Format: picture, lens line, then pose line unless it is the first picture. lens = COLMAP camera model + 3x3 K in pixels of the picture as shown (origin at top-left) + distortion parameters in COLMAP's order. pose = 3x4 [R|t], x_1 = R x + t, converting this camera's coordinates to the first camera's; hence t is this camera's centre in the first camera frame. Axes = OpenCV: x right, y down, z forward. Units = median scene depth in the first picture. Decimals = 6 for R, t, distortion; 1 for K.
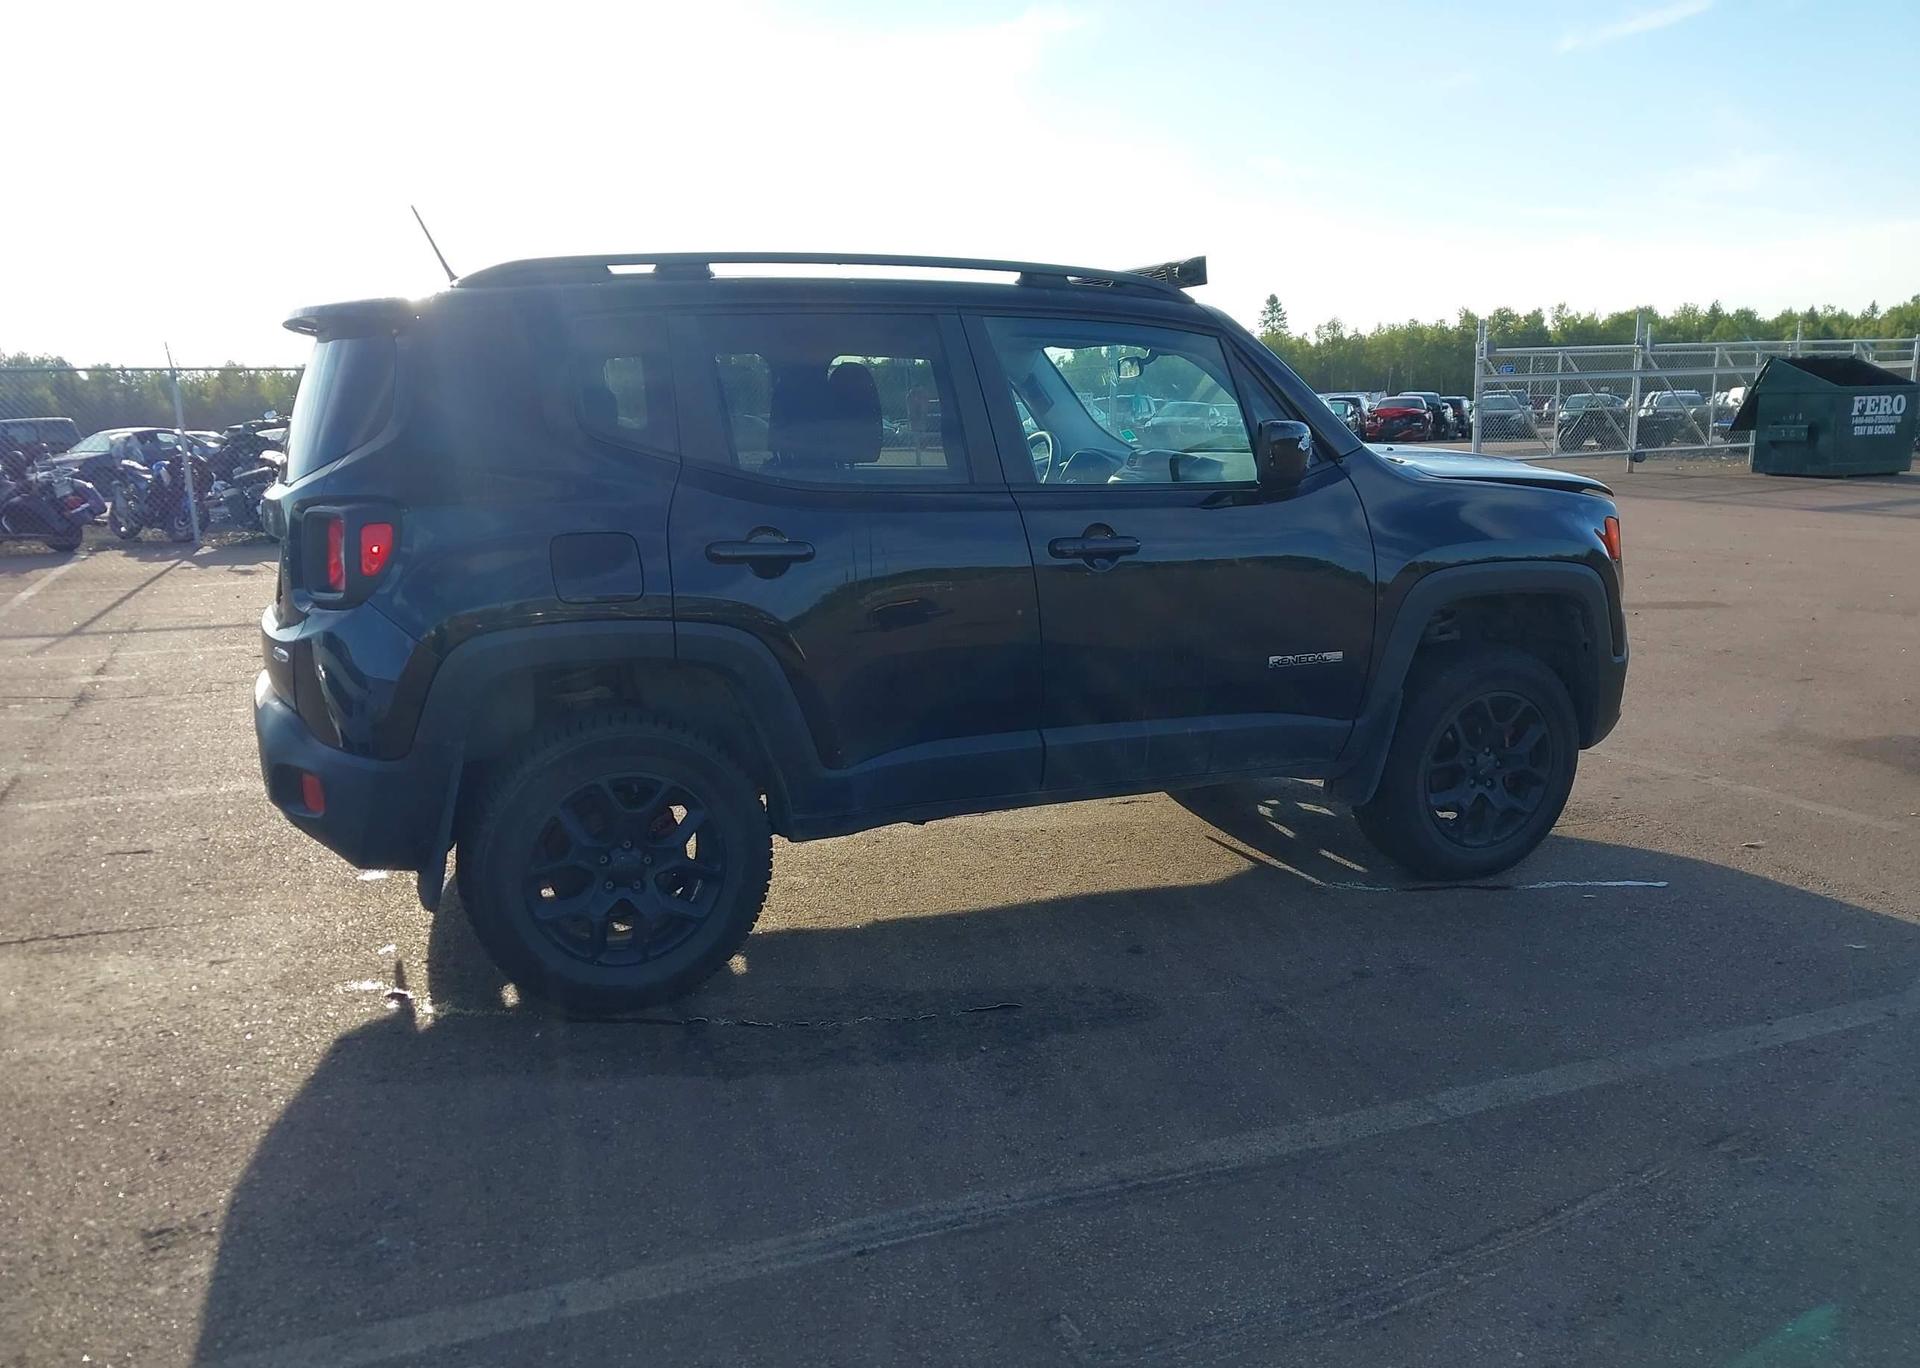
lens RADIAL K [[1530.2, 0, 933.6], [0, 1530.2, 695.6], [0, 0, 1]] dist [0.010704, -0.002993]
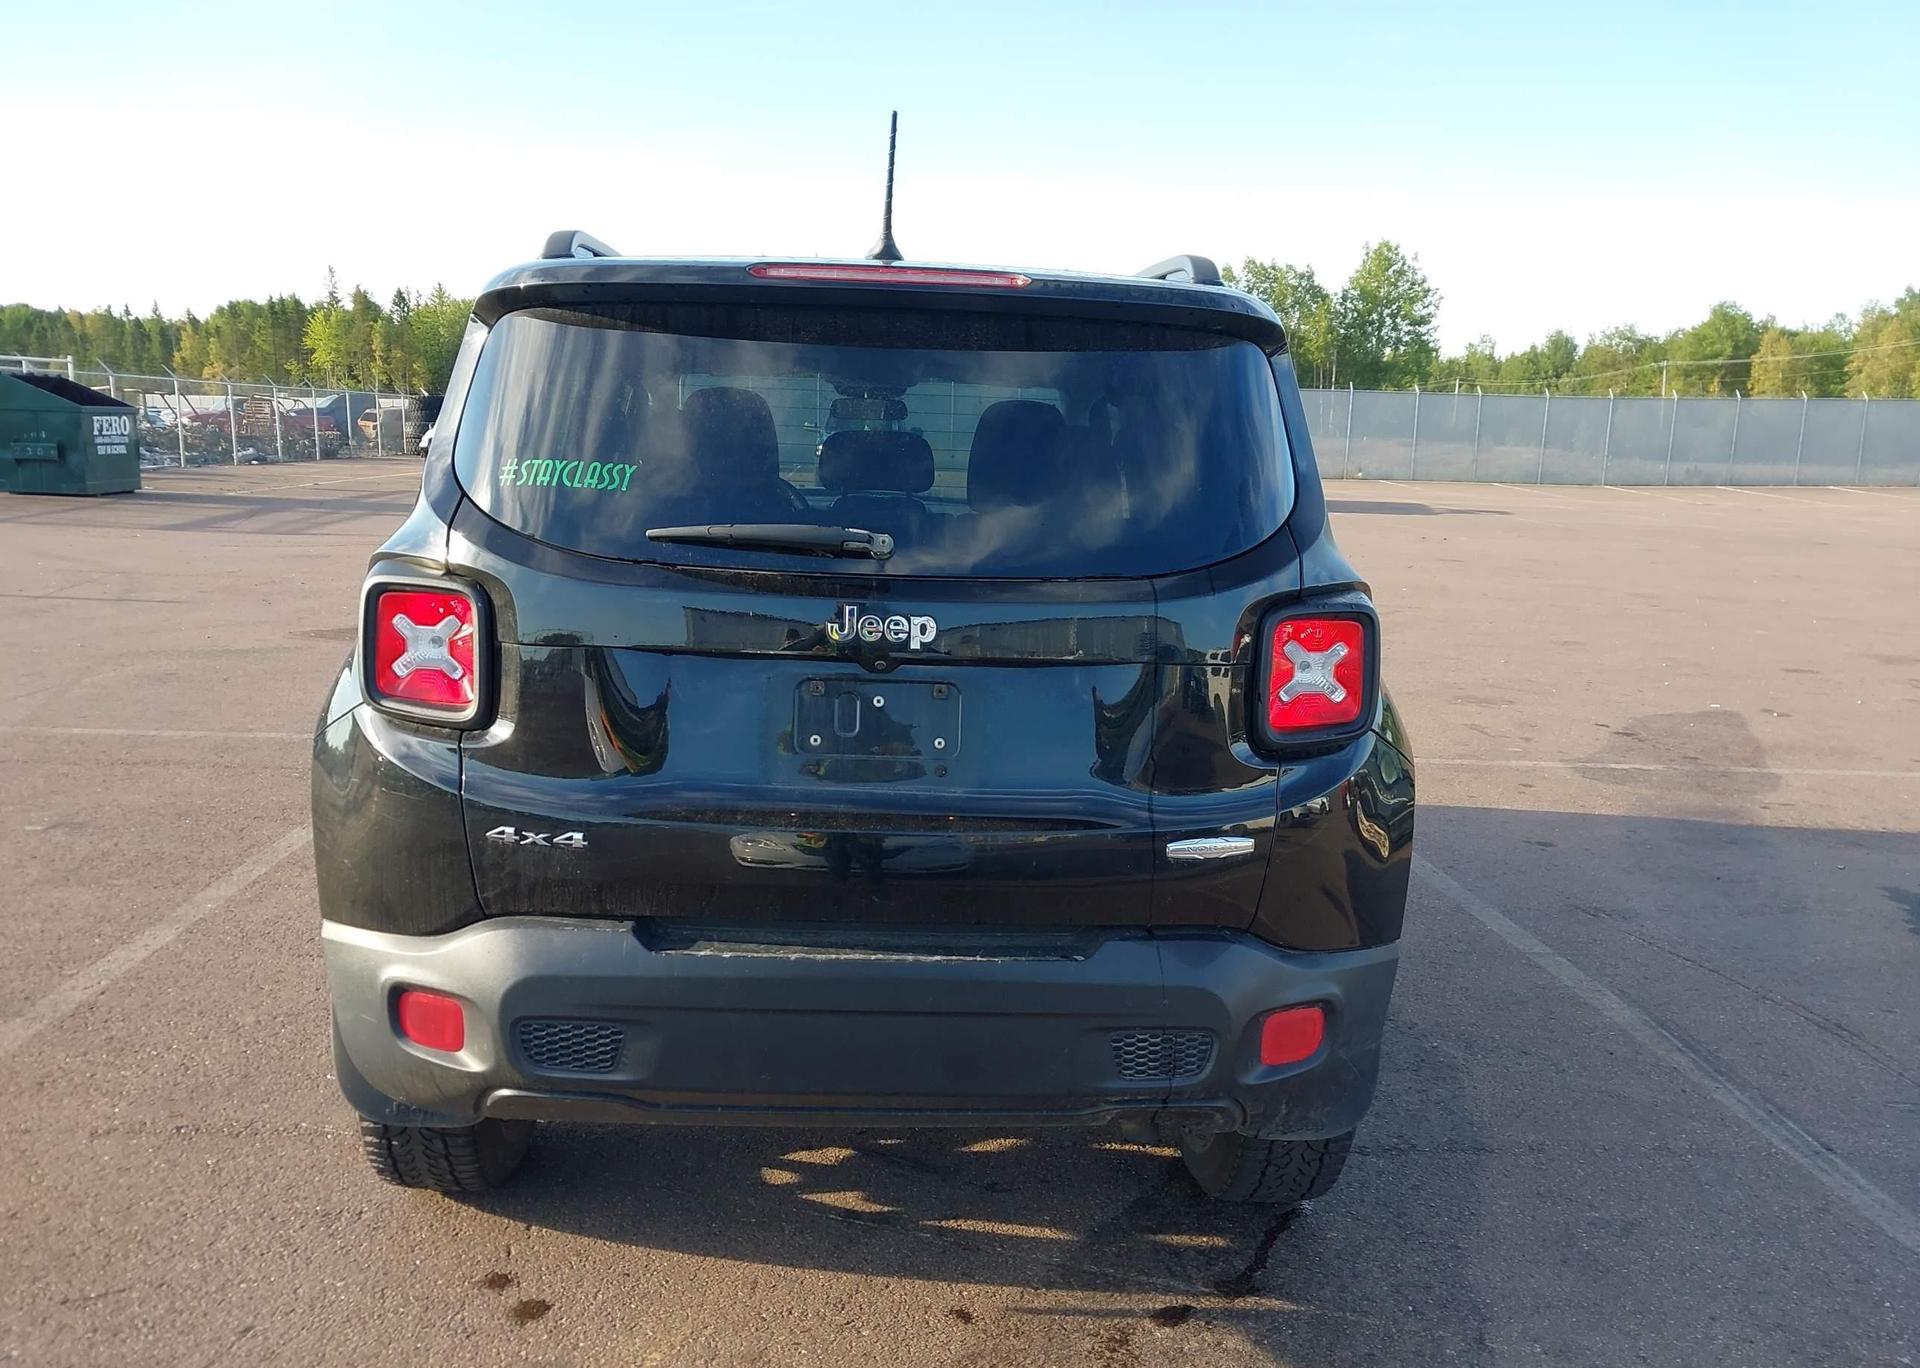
lens RADIAL K [[1517.8, 0, 928.4], [0, 1517.8, 695.9], [0, 0, 1]] dist [0.007213, -0.002207]
pose [[0.355738, -0.133964, 0.924935, -0.916912], [0.139722, 0.986174, 0.089095, -0.140345], [-0.924083, 0.097539, 0.369537, 0.768396]]
